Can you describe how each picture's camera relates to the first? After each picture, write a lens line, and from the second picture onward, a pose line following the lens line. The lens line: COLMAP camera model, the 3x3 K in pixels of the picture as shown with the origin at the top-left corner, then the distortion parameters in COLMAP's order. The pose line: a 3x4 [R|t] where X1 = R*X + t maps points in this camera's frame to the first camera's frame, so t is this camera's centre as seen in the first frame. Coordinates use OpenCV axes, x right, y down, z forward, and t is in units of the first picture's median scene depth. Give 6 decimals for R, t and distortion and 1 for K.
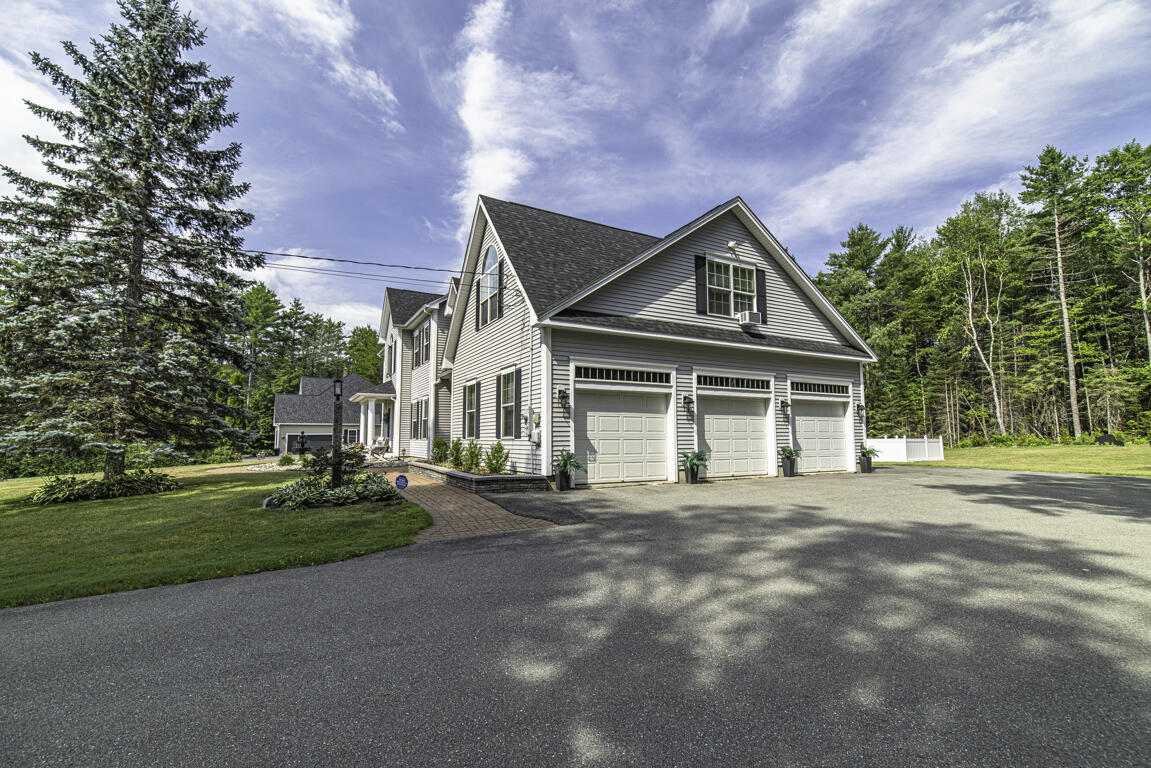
lens RADIAL K [[484.3, 0, 575.5], [0, 484.3, 384.0], [0, 0, 1]] dist [0.000808, -0.000001]
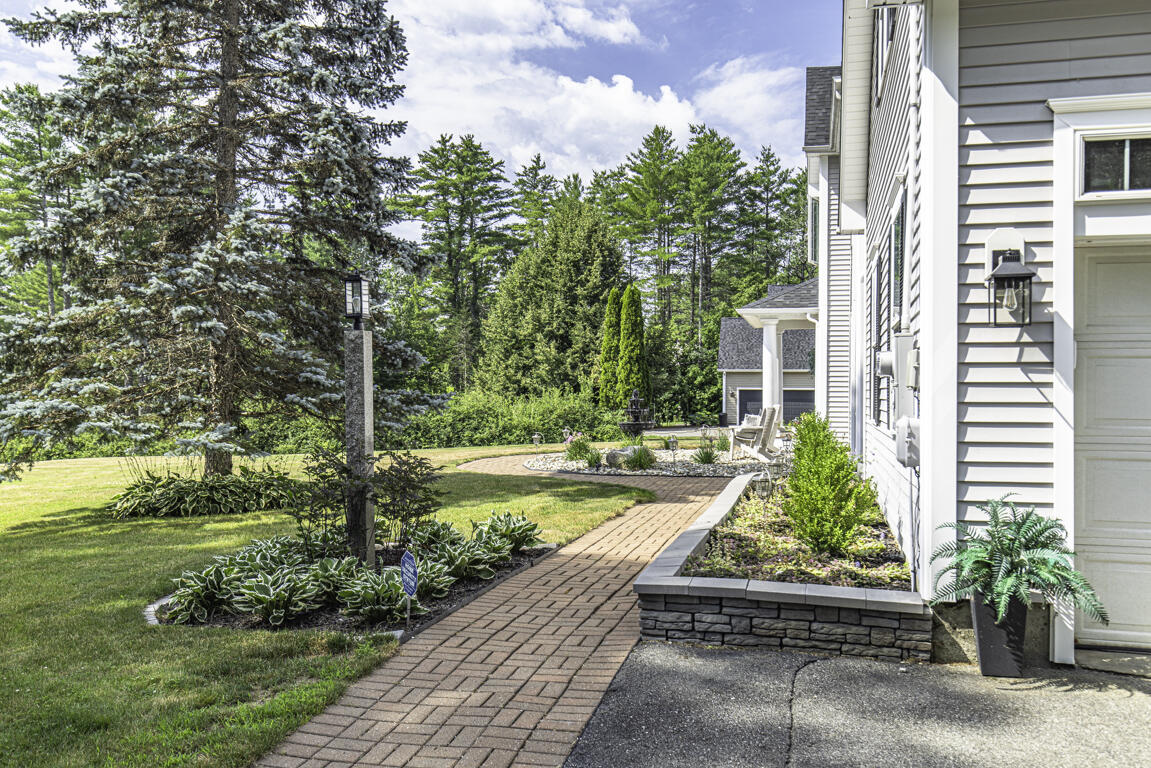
lens RADIAL K [[955.4, 0, 576.4], [0, 955.4, 402.0], [0, 0, 1]] dist [-0.001895, -0.002609]
pose [[0.745954, 0.014460, -0.665840, 0.124985], [0.064186, 0.993550, 0.093485, 0.028829], [0.662897, -0.112473, 0.740215, 0.506578]]
